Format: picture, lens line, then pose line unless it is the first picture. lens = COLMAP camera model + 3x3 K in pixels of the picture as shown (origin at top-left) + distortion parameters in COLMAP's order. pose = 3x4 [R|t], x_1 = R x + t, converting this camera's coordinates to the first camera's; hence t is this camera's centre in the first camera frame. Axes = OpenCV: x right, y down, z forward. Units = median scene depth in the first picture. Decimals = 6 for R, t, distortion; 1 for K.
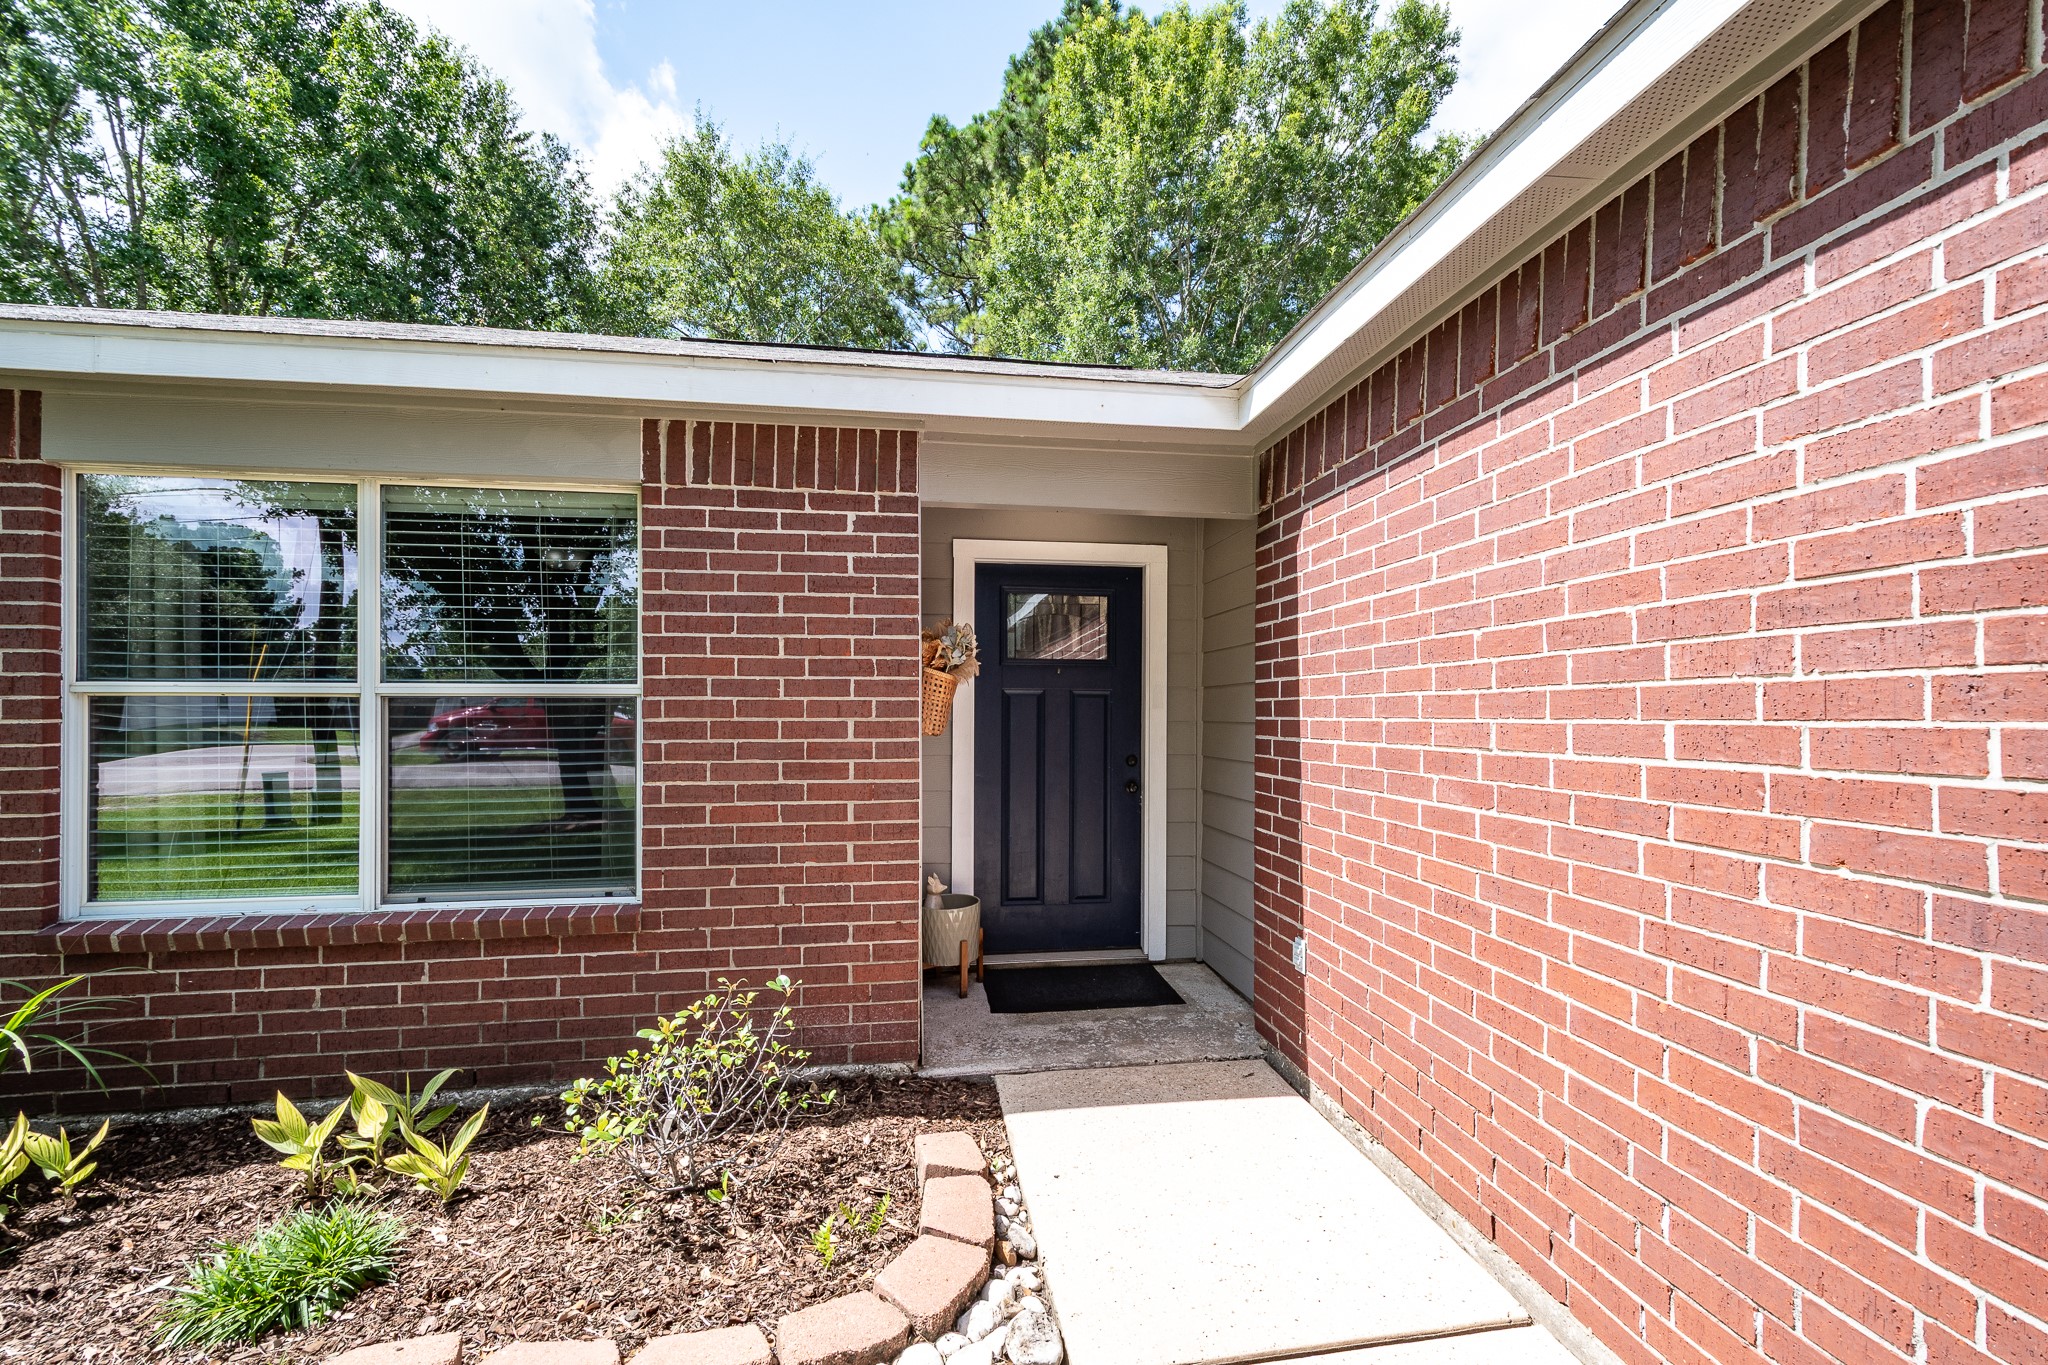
lens RADIAL K [[870.6, 0, 1024.0], [0, 870.6, 682.5], [0, 0, 1]] dist [-0.000414, 0.000040]
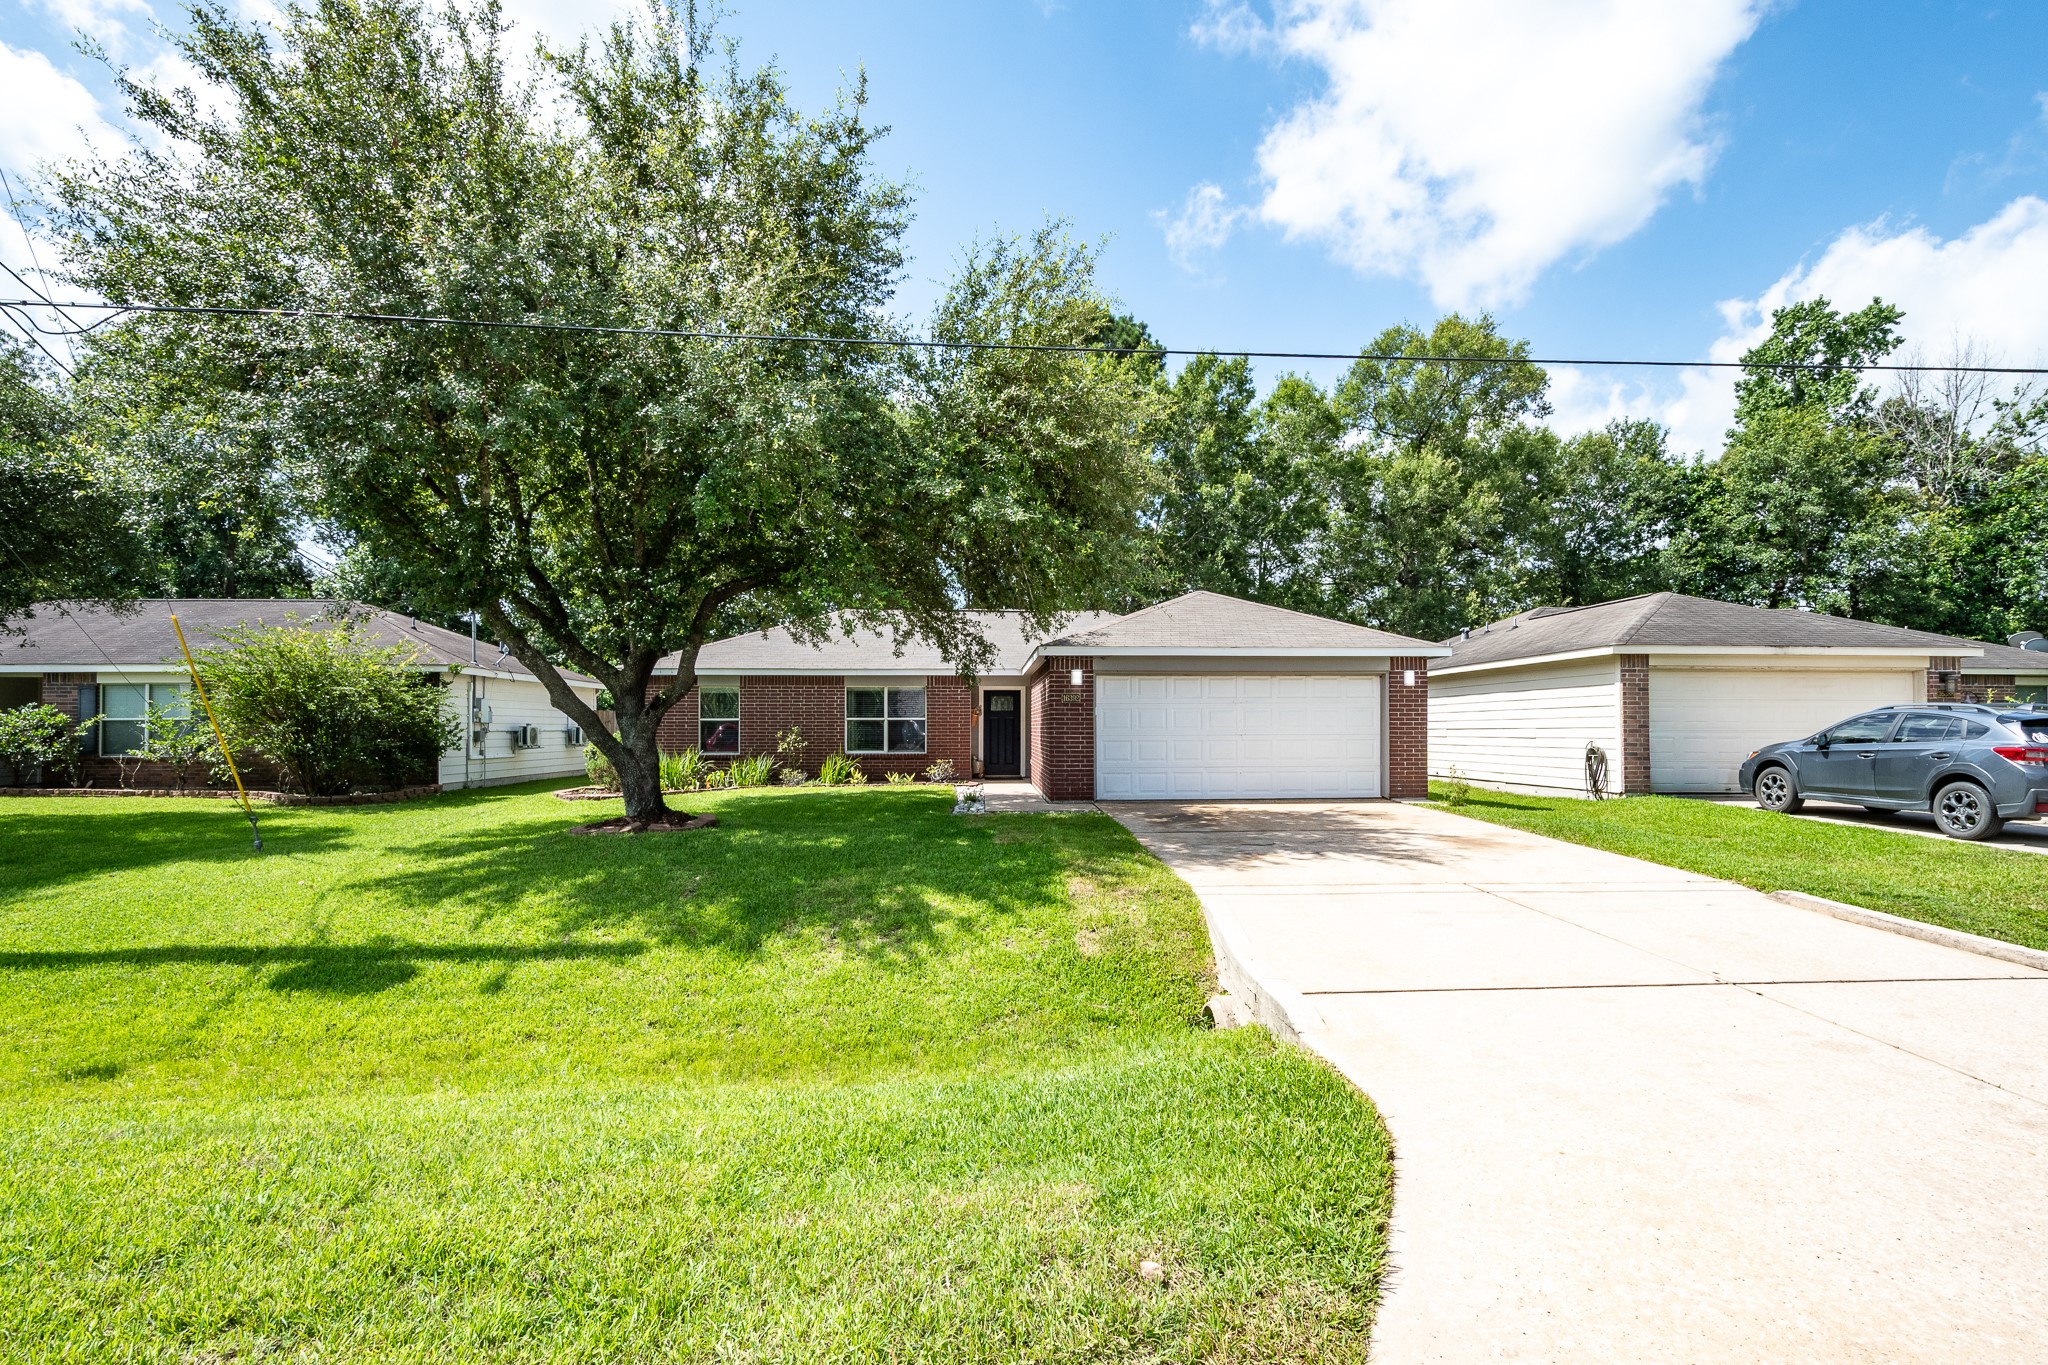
lens RADIAL K [[917.5, 0, 1024.0], [0, 917.5, 682.5], [0, 0, 1]] dist [-0.000725, -0.000034]
pose [[0.996982, -0.004491, -0.077498, 0.549593], [0.002821, 0.999762, -0.021642, -0.075335], [0.077576, 0.021359, 0.996758, -3.958304]]
